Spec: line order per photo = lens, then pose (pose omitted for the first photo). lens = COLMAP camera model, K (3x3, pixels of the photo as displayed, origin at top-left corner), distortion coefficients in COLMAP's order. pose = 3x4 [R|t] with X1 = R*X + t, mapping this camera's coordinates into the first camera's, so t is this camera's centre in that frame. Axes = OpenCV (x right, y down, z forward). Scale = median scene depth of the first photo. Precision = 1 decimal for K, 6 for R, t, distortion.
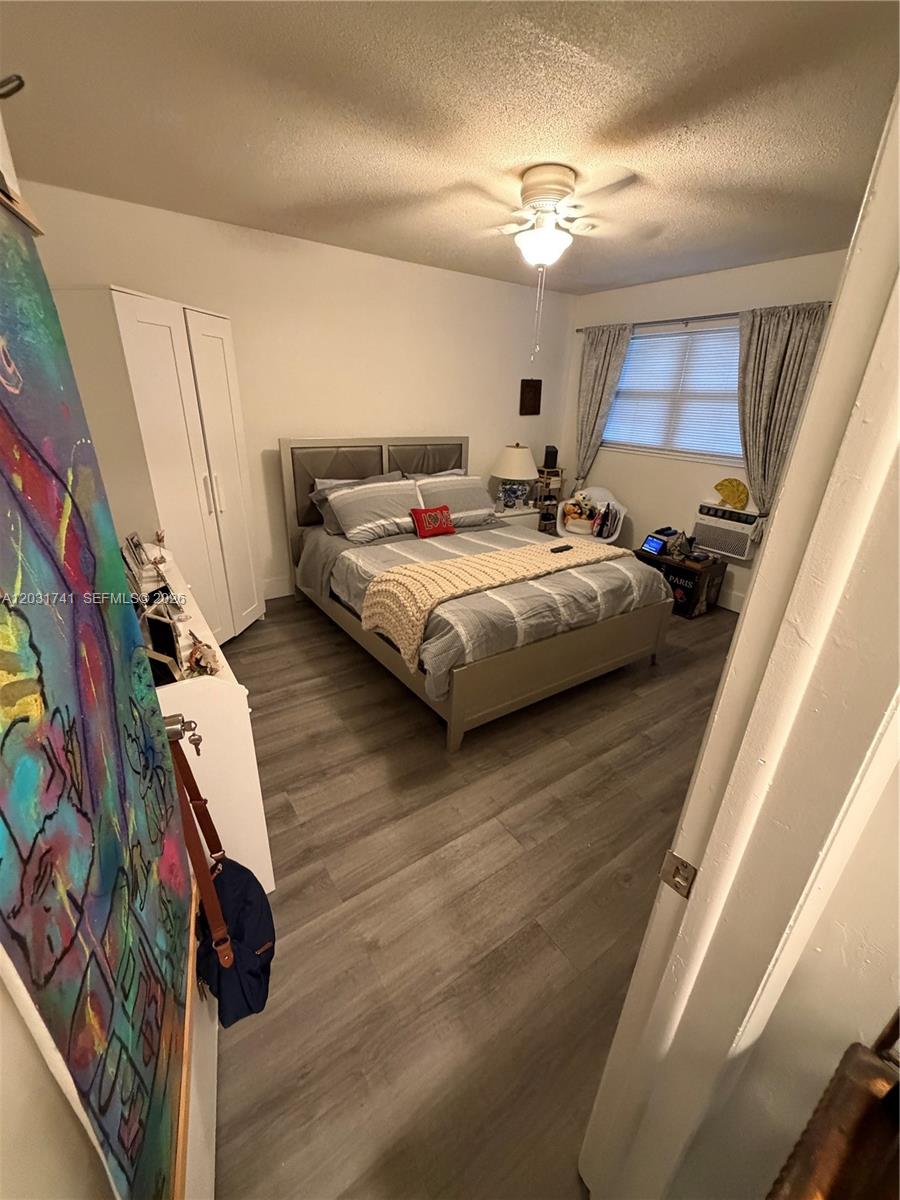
lens RADIAL K [[477.5, 0, 450.2], [0, 477.5, 597.8], [0, 0, 1]] dist [-0.000986, 0.000420]
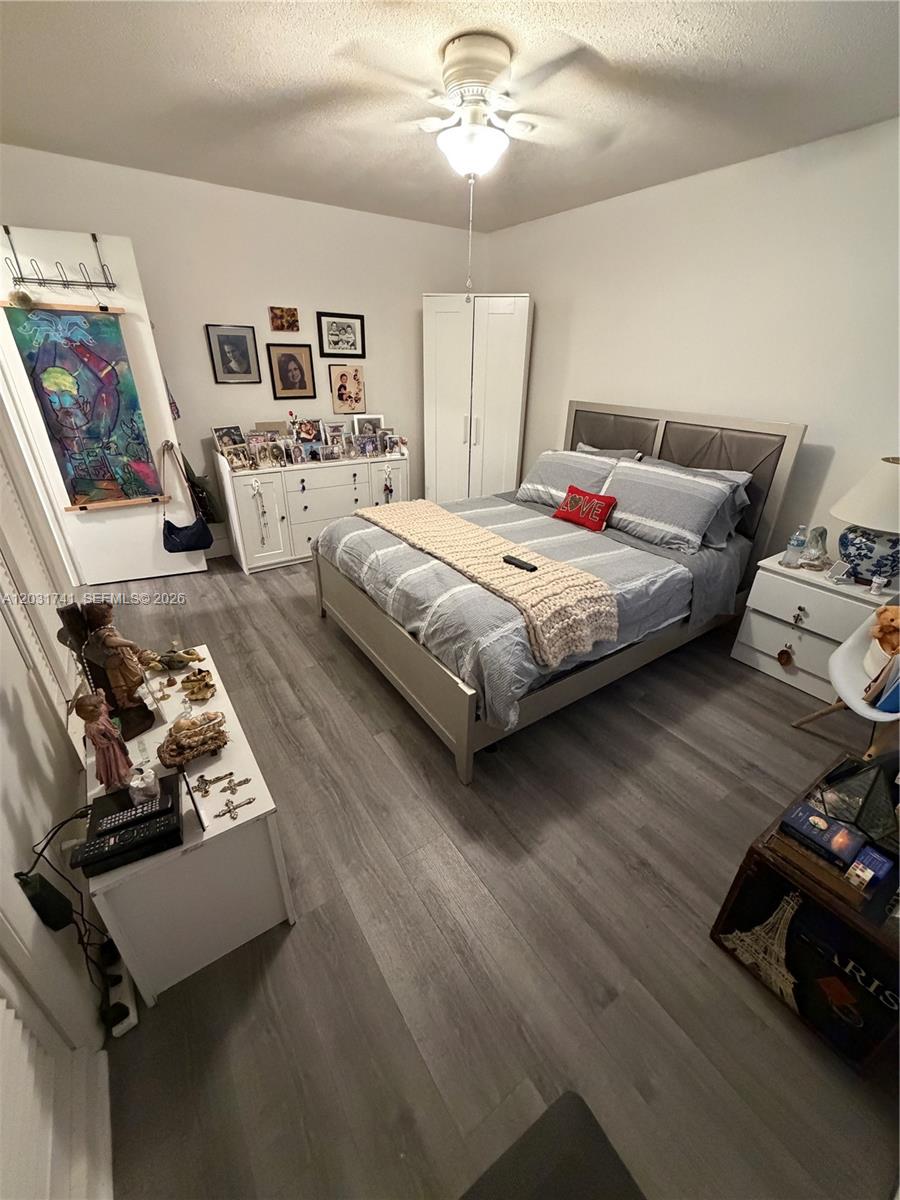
lens RADIAL K [[477.5, 0, 450.2], [0, 477.5, 597.8], [0, 0, 1]] dist [-0.000986, 0.000420]
pose [[-0.009577, 0.417338, -0.908701, 0.879879], [-0.402732, 0.830171, 0.385516, -0.285509], [0.915268, 0.369655, 0.160125, 0.789597]]
